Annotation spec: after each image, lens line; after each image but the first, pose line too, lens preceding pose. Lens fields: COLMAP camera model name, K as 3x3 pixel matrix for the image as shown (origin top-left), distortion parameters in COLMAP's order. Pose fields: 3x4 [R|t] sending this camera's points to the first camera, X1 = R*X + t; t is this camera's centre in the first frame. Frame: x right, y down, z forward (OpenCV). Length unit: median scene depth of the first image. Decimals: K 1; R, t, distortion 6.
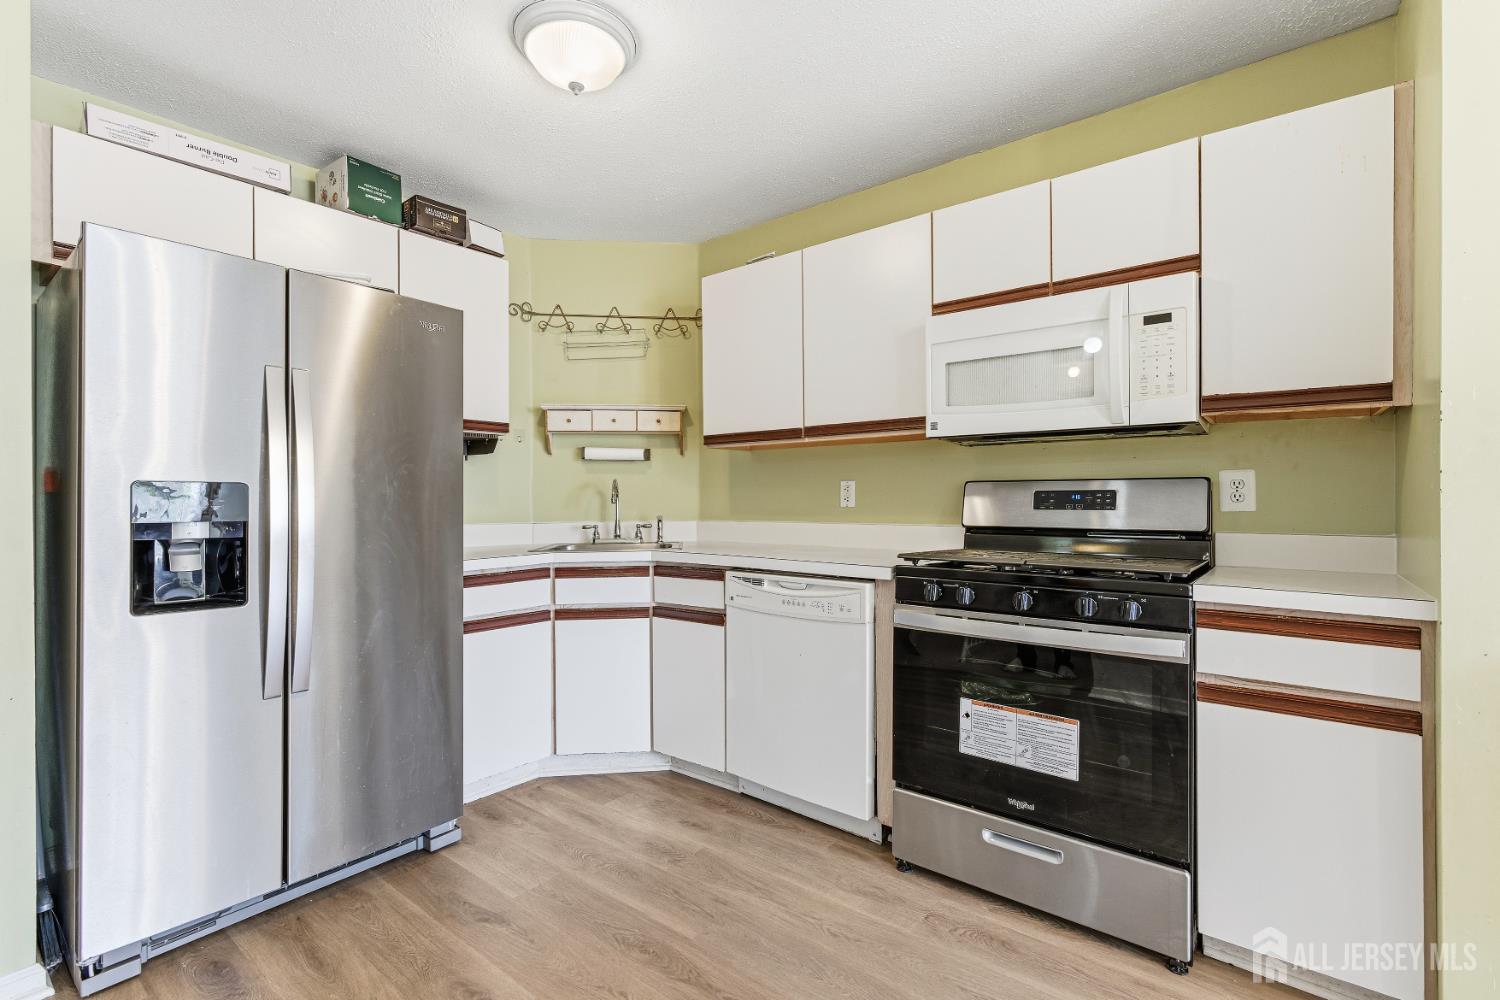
lens RADIAL K [[685.1, 0, 746.1], [0, 685.1, 503.8], [0, 0, 1]] dist [-0.002228, 0.001396]
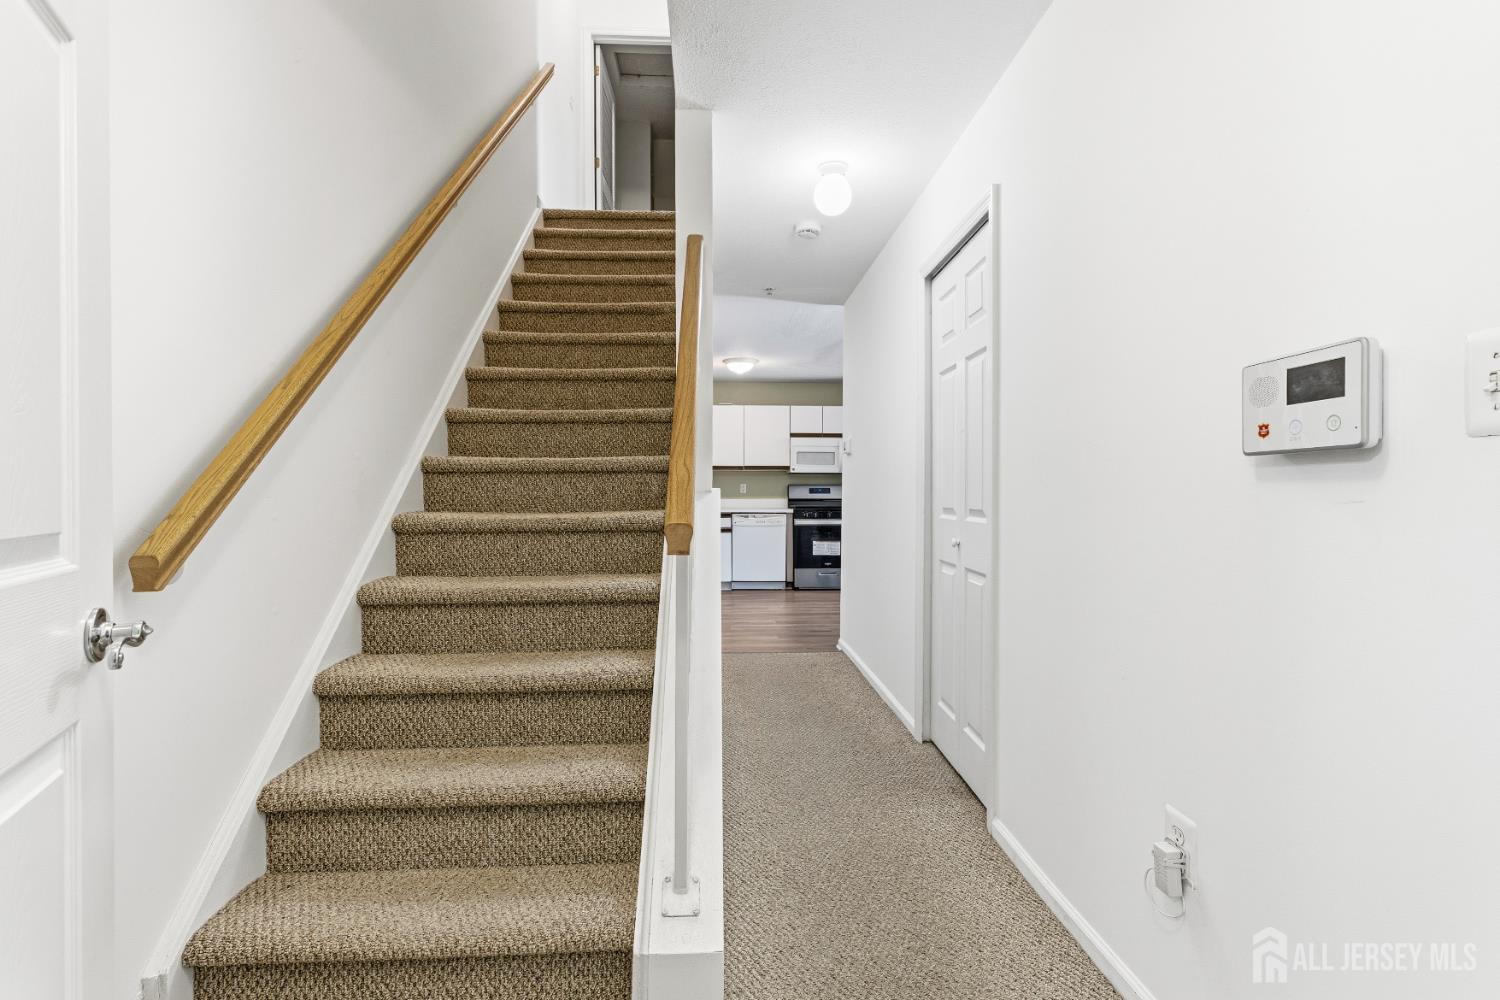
lens RADIAL K [[685.1, 0, 749.0], [0, 685.1, 495.1], [0, 0, 1]] dist [-0.002228, 0.001396]
pose [[0.741094, -0.002667, 0.671396, -2.184652], [-0.001097, 0.999986, 0.005184, -0.001628], [-0.671400, -0.004578, 0.741081, -1.403550]]
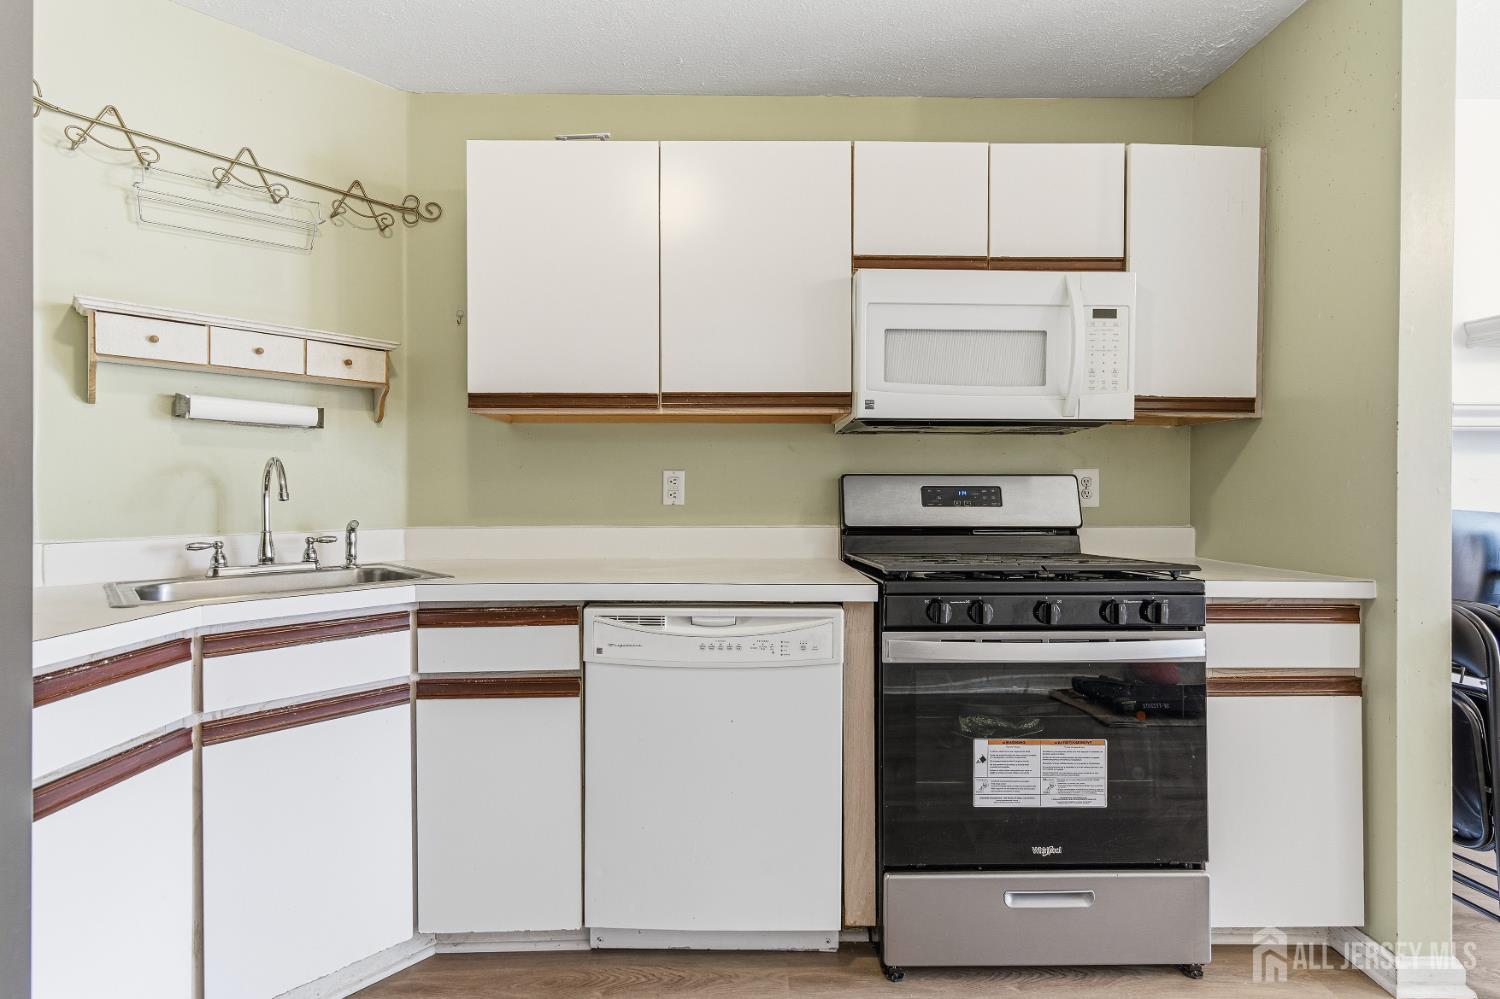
lens RADIAL K [[685.1, 0, 749.4], [0, 685.1, 497.4], [0, 0, 1]] dist [-0.002228, 0.001396]
pose [[0.767329, 0.000324, 0.641253, -0.344815], [0.001970, 0.999994, -0.002862, -0.001837], [-0.641250, 0.003459, 0.767324, 0.457892]]
